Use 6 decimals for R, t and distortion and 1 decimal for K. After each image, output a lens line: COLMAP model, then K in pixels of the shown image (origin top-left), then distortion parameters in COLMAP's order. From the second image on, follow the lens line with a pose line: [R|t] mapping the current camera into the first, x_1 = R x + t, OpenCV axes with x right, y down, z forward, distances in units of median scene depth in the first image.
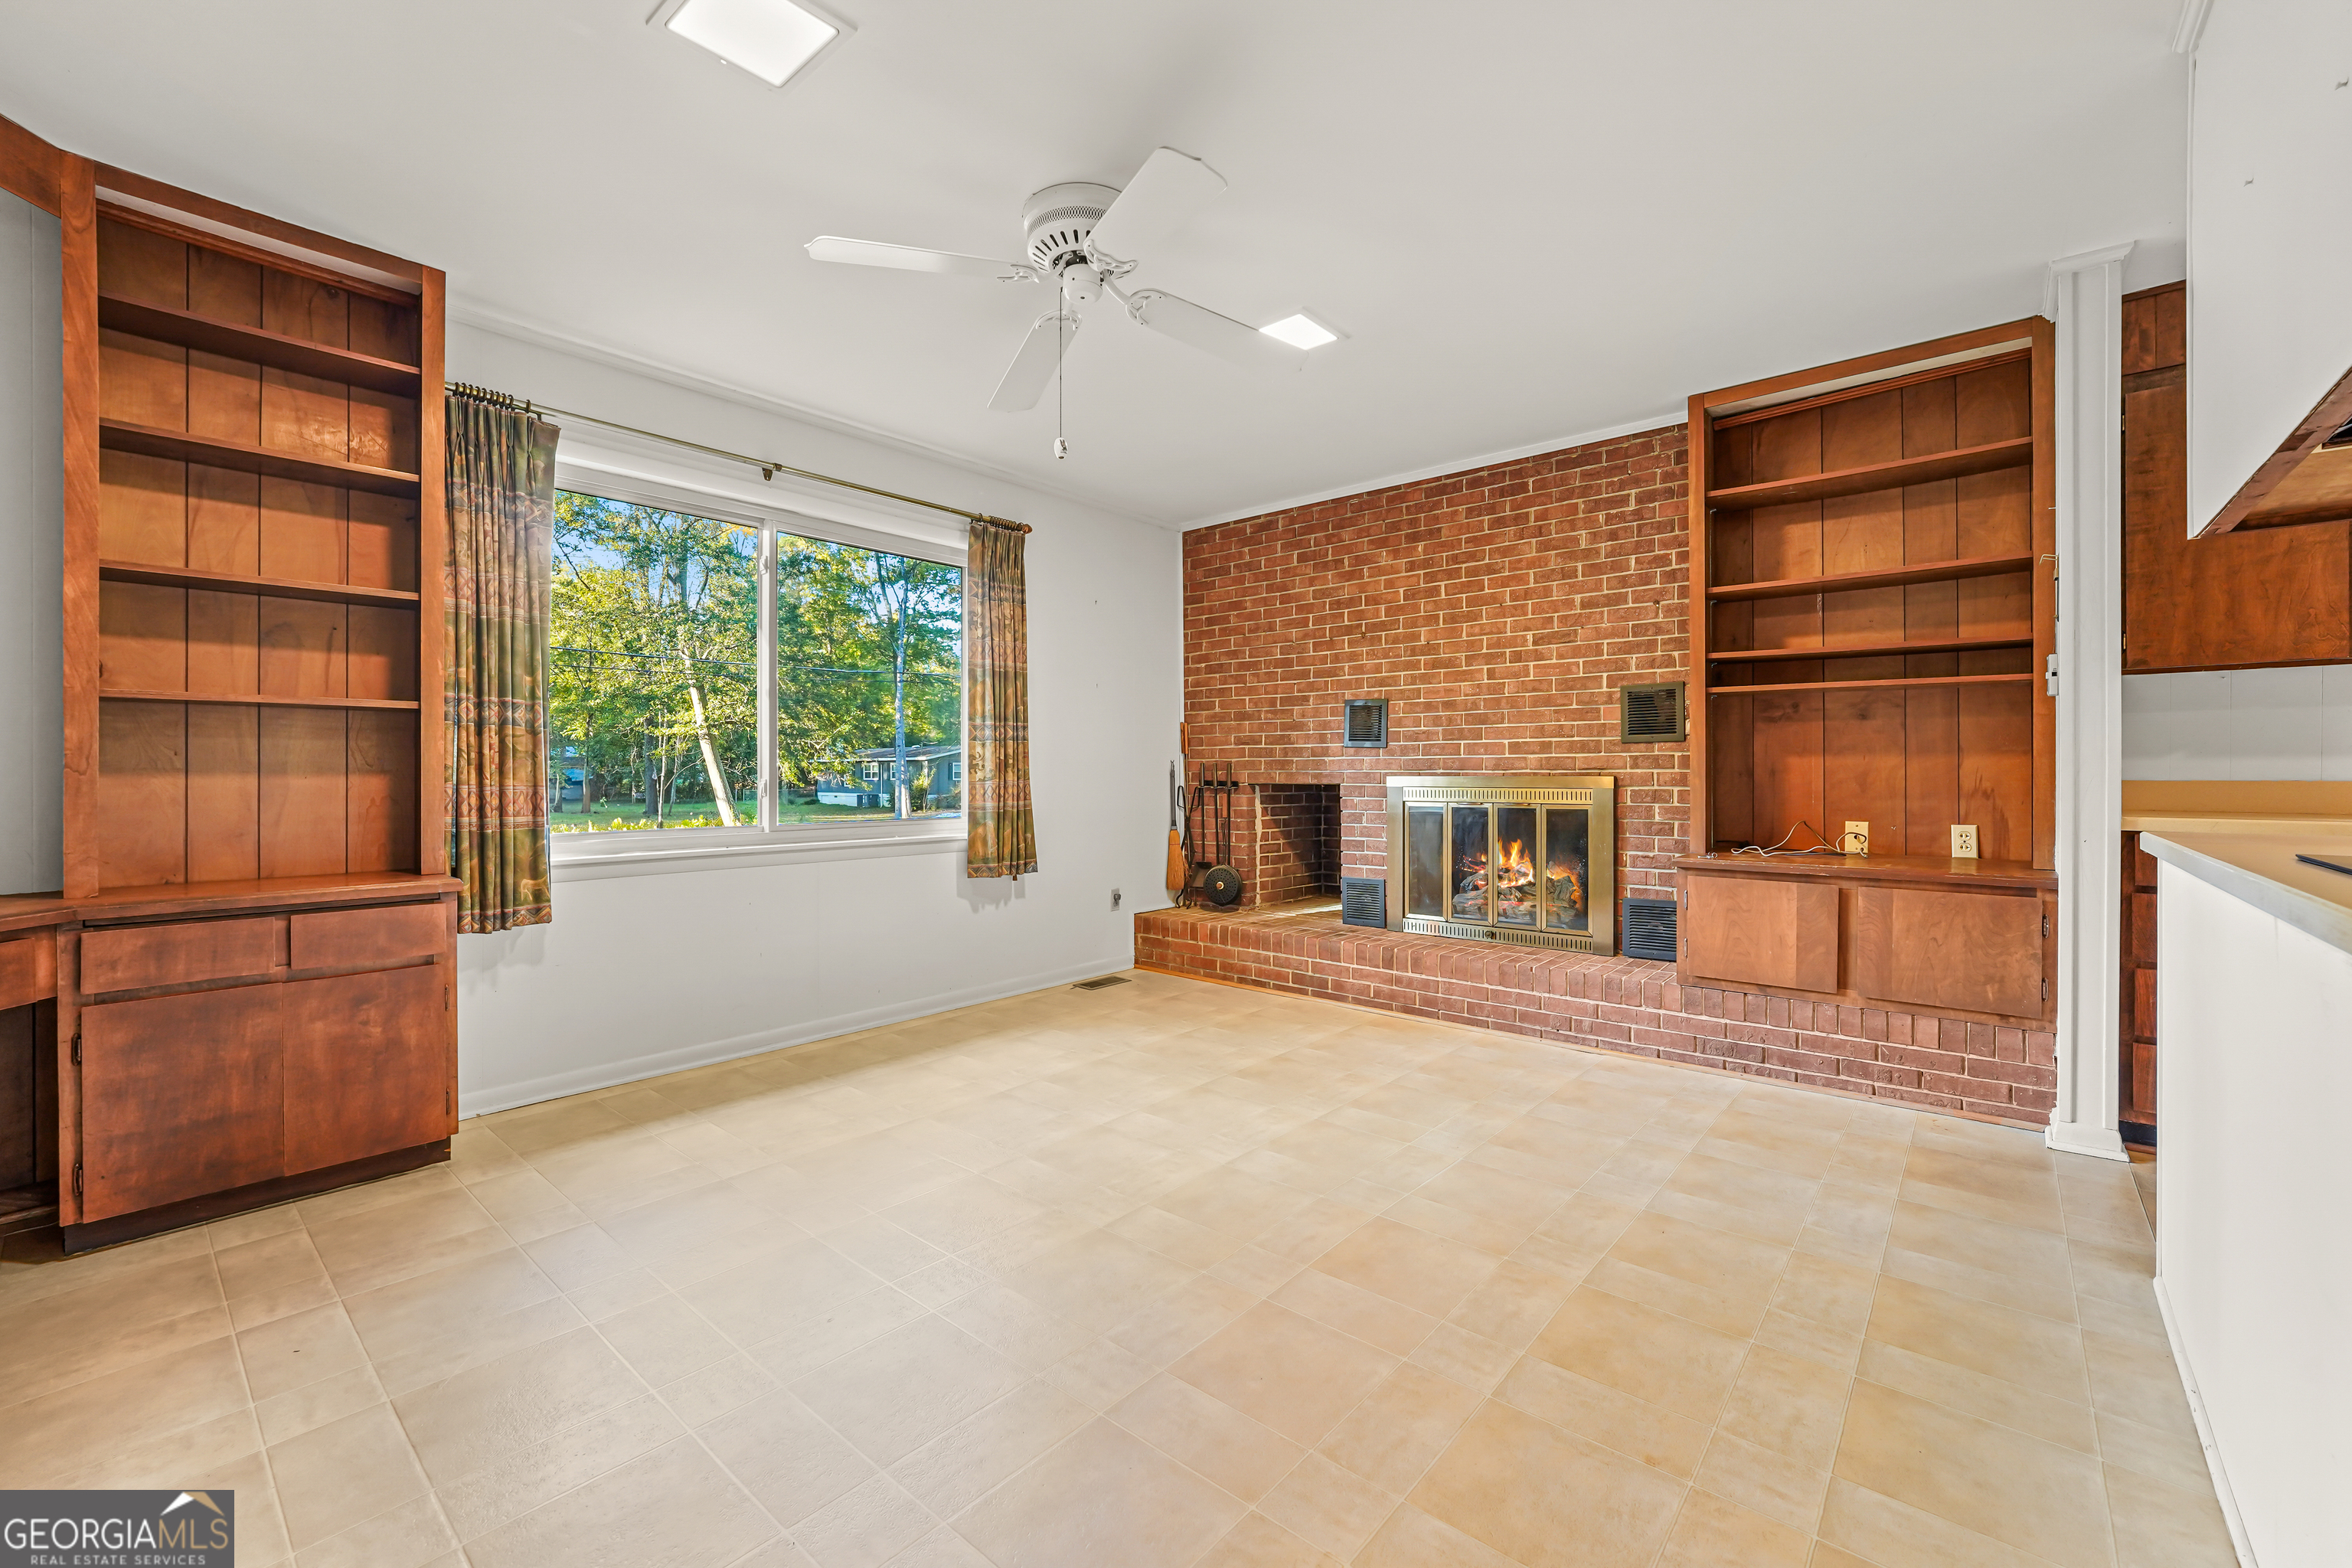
lens RADIAL K [[952.4, 0, 1171.7], [0, 952.4, 779.2], [0, 0, 1]] dist [0.003758, 0.000549]
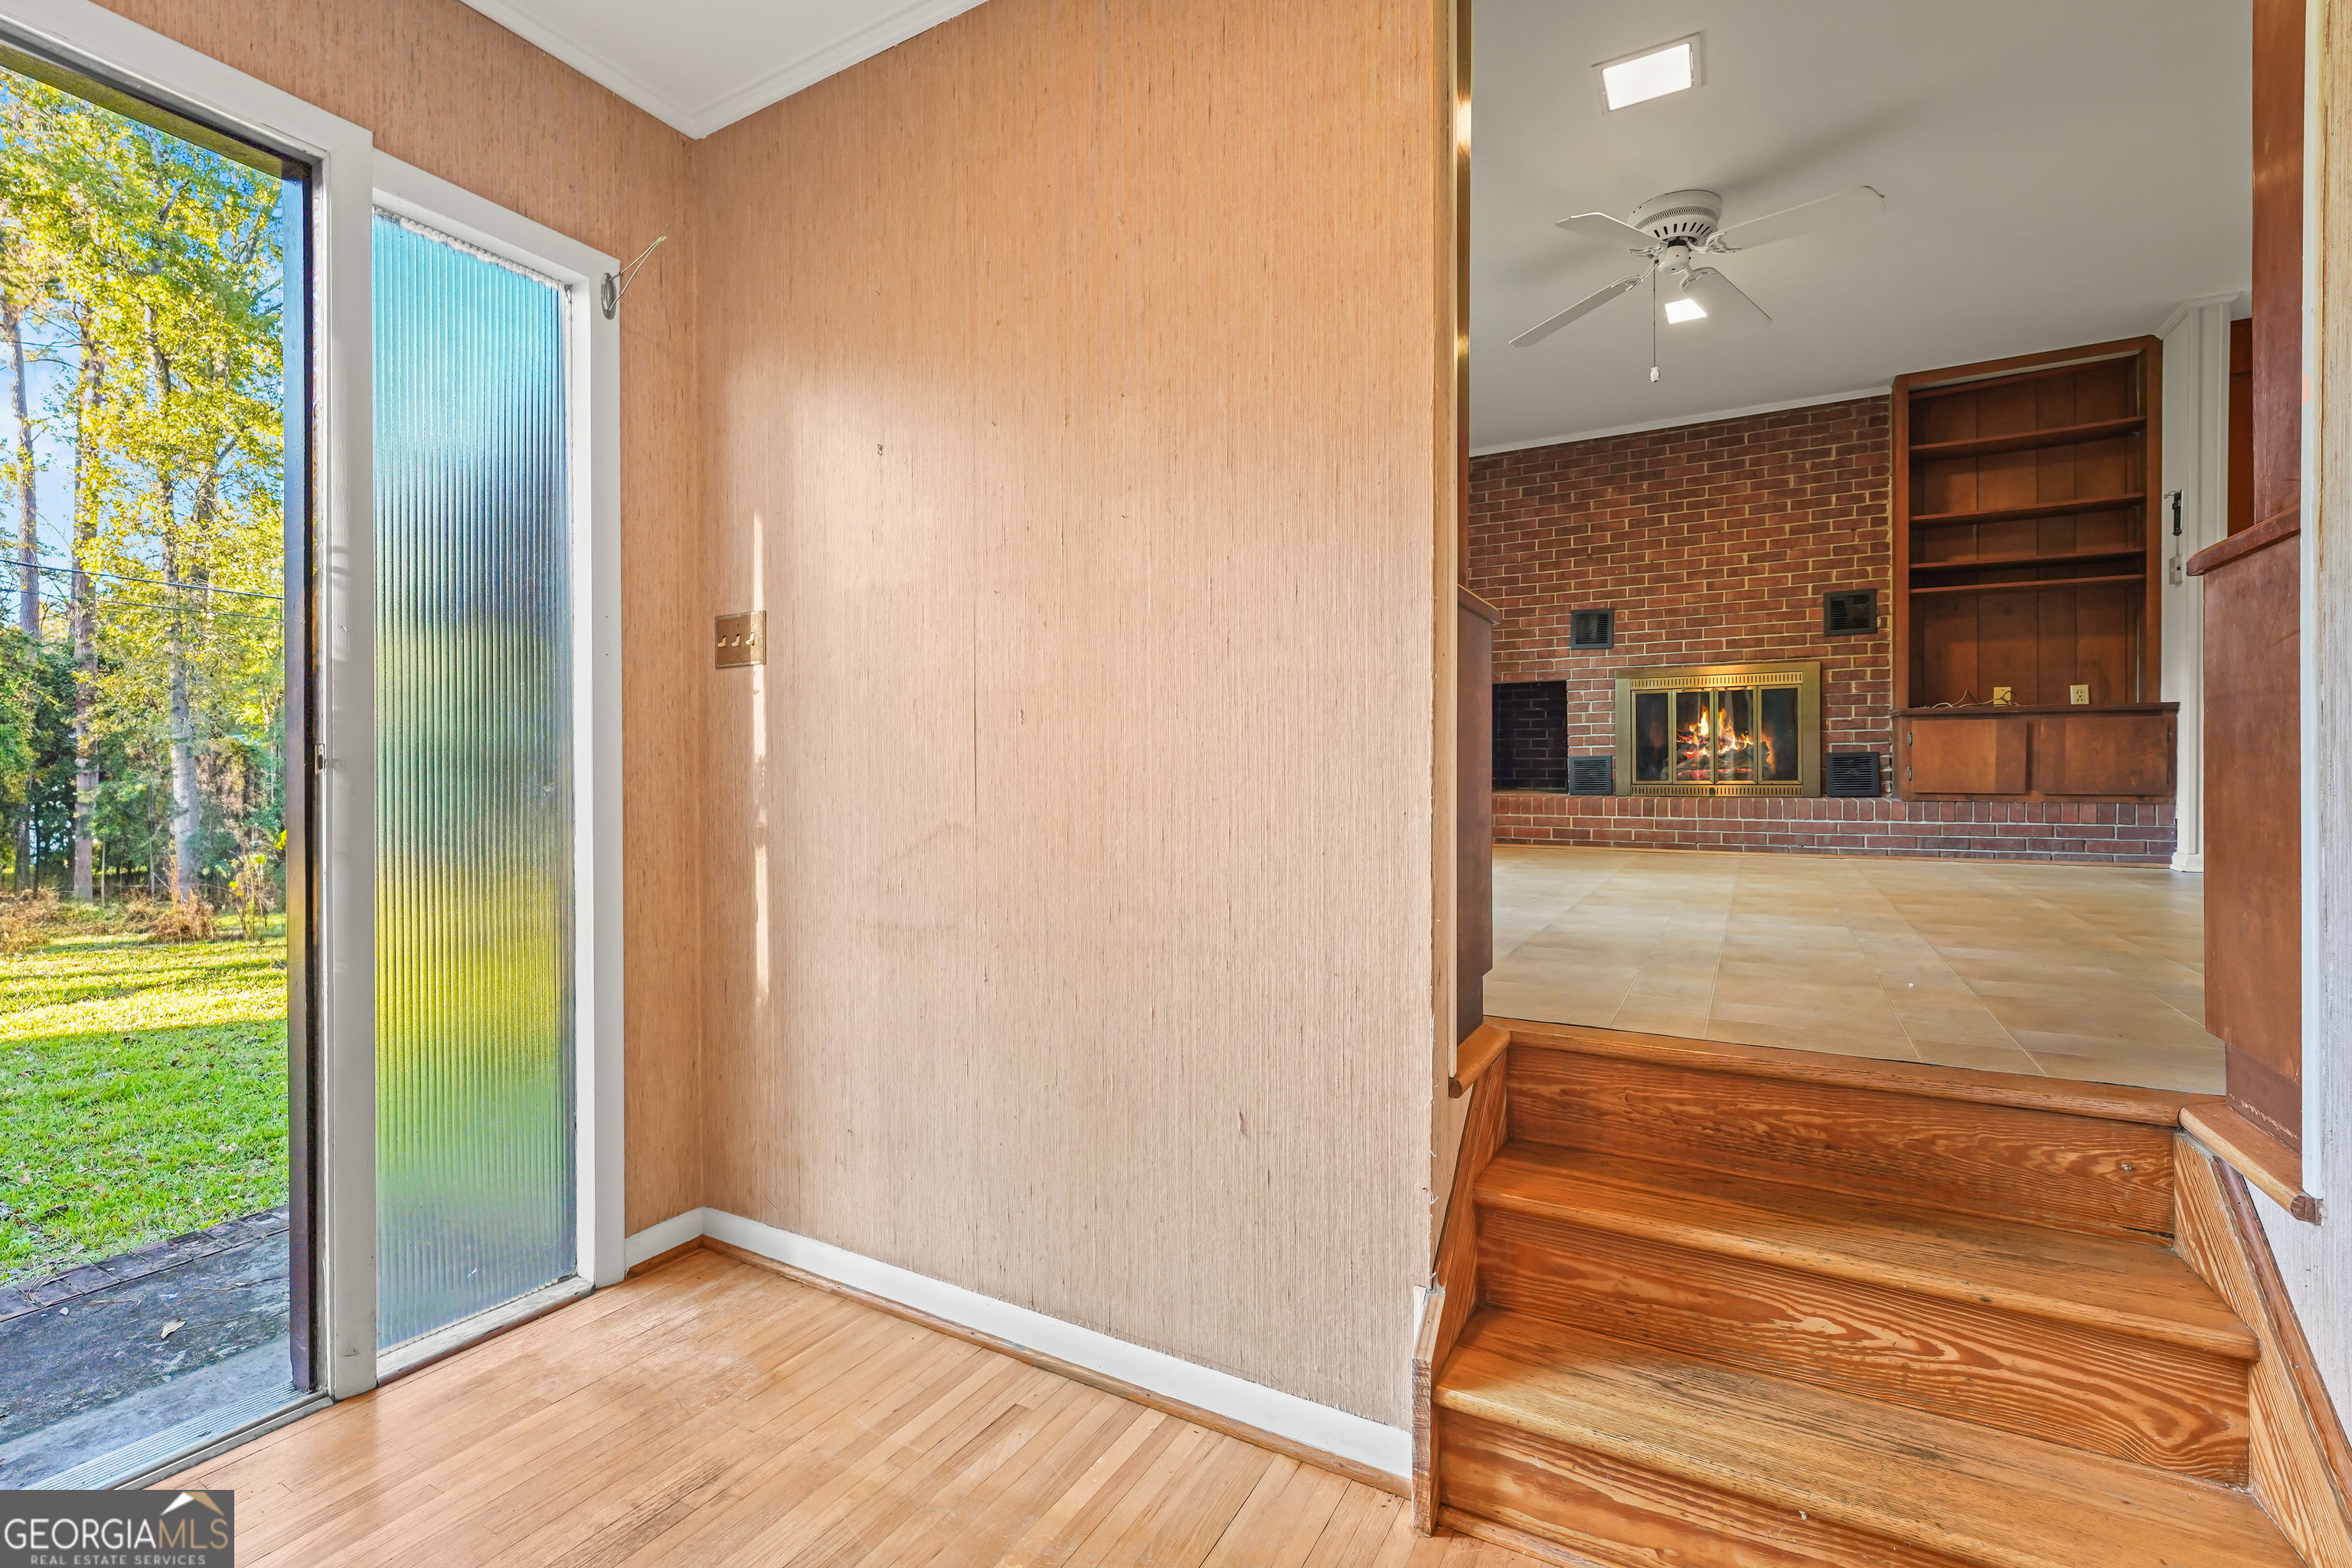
lens RADIAL K [[1036.3, 0, 1176.5], [0, 1036.3, 780.2], [0, 0, 1]] dist [0.014465, 0.000663]
pose [[0.978525, -0.001959, 0.206121, -0.707566], [0.002120, 0.999998, -0.000557, 0.160838], [-0.206119, 0.000982, 0.978526, -0.228660]]
